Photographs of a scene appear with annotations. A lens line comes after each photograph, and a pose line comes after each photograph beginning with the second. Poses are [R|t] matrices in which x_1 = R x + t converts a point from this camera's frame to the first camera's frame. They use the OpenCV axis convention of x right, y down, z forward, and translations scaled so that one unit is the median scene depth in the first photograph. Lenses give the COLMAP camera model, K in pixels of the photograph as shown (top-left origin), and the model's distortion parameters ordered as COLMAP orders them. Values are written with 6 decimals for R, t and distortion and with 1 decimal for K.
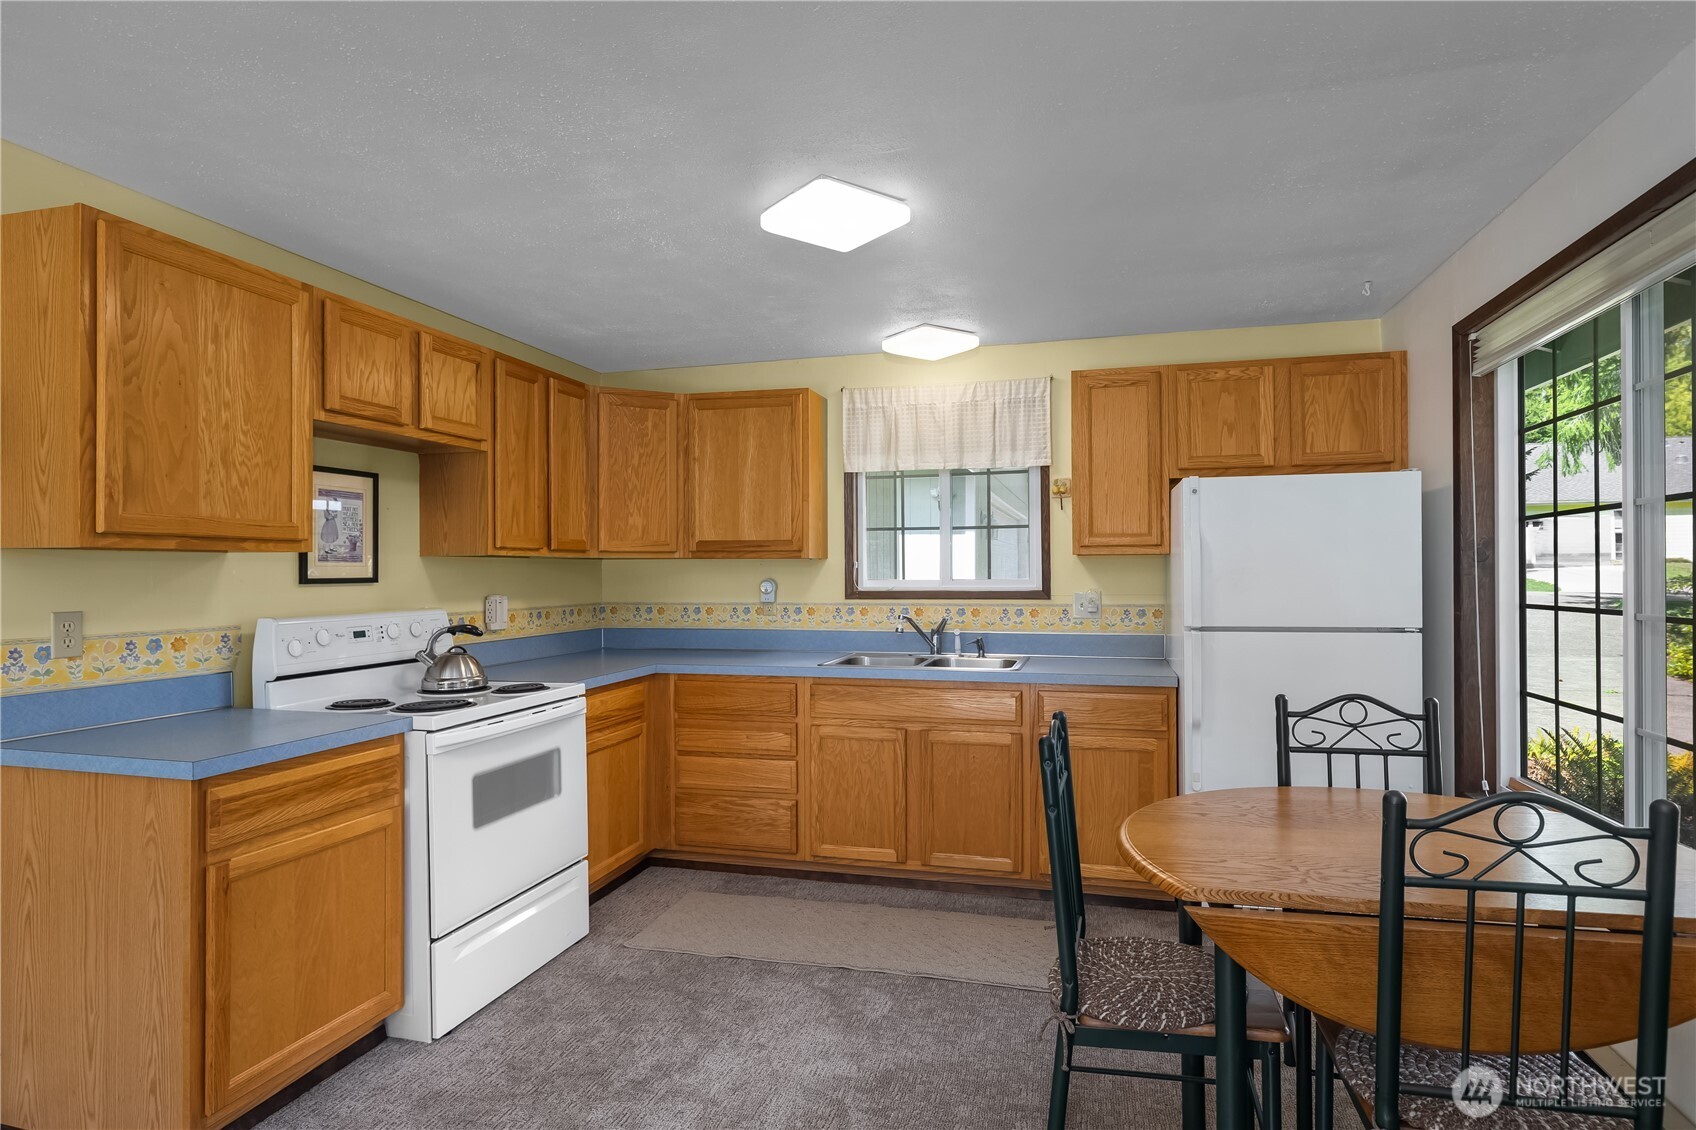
lens RADIAL K [[856.1, 0, 850.9], [0, 856.1, 571.3], [0, 0, 1]] dist [-0.000142, 0.000607]
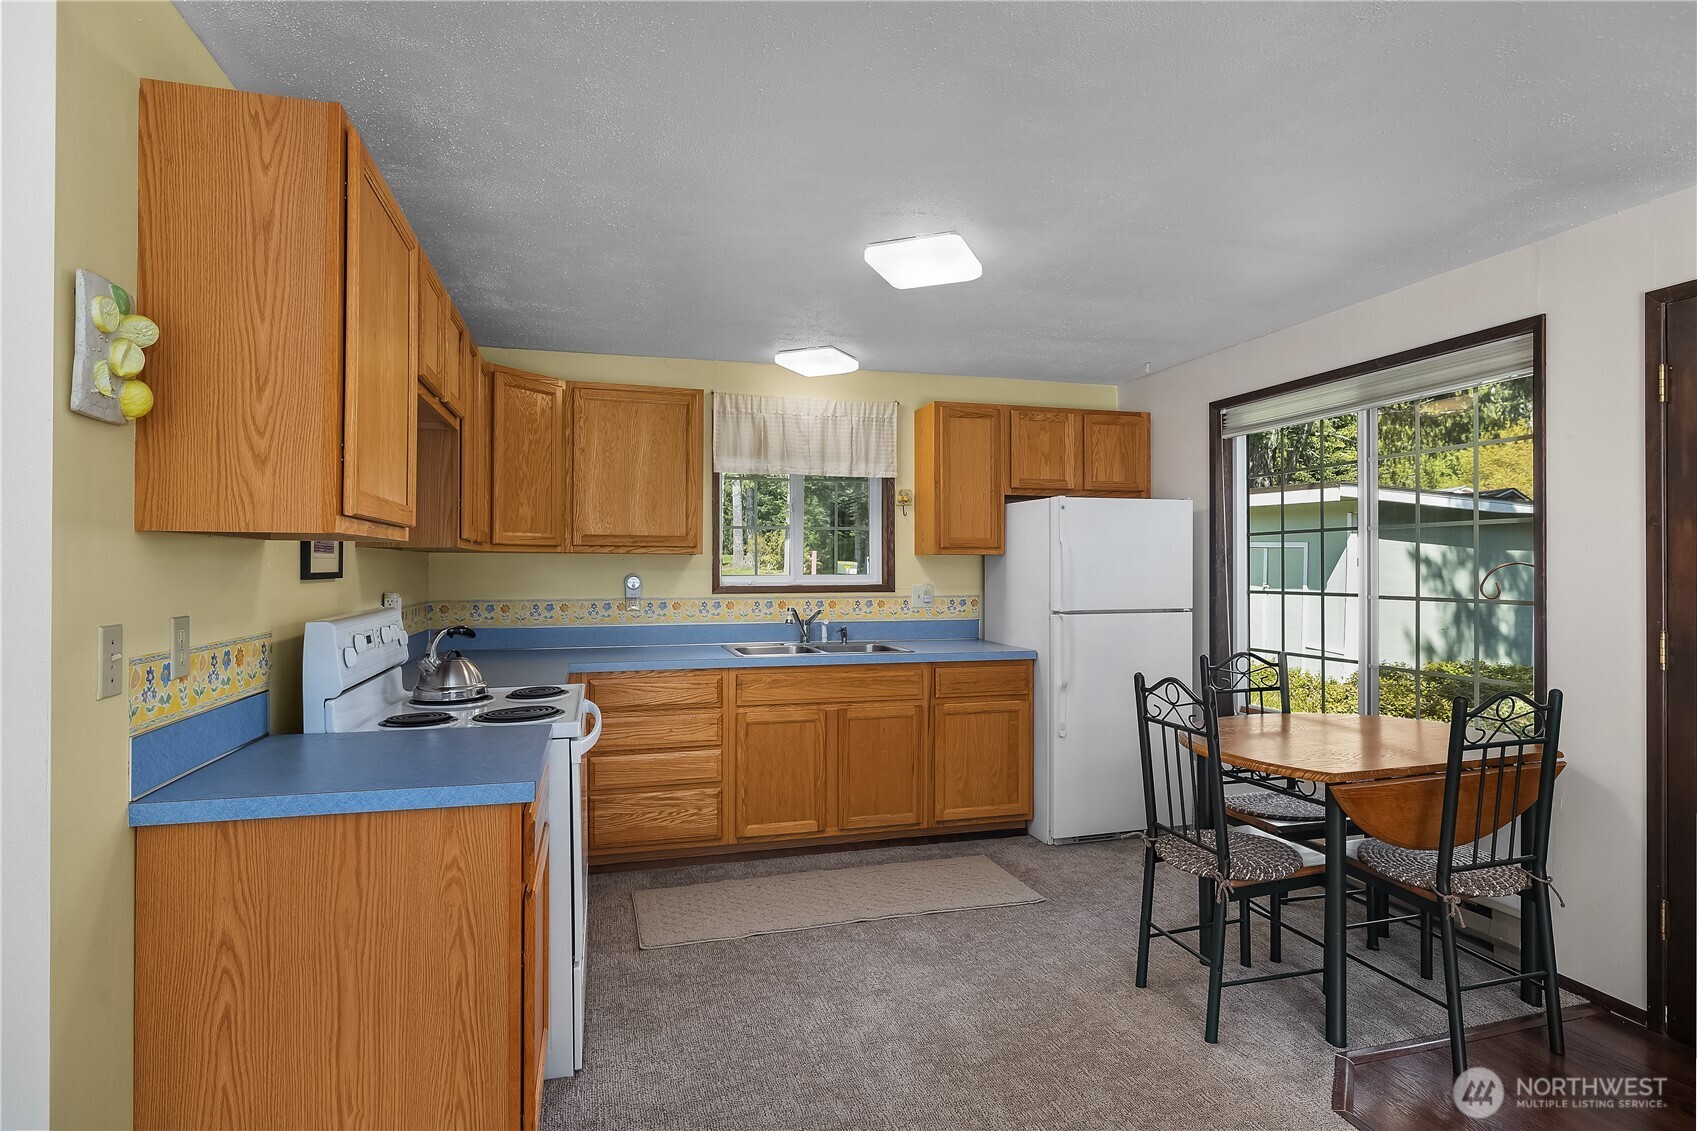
lens RADIAL K [[856.6, 0, 781.9], [0, 856.6, 563.4], [0, 0, 1]] dist [-0.000142, 0.000607]
pose [[0.873685, 0.006938, 0.486442, -0.540596], [-0.004534, 0.999971, -0.006120, 0.001907], [-0.486471, 0.003141, 0.873691, 0.058752]]
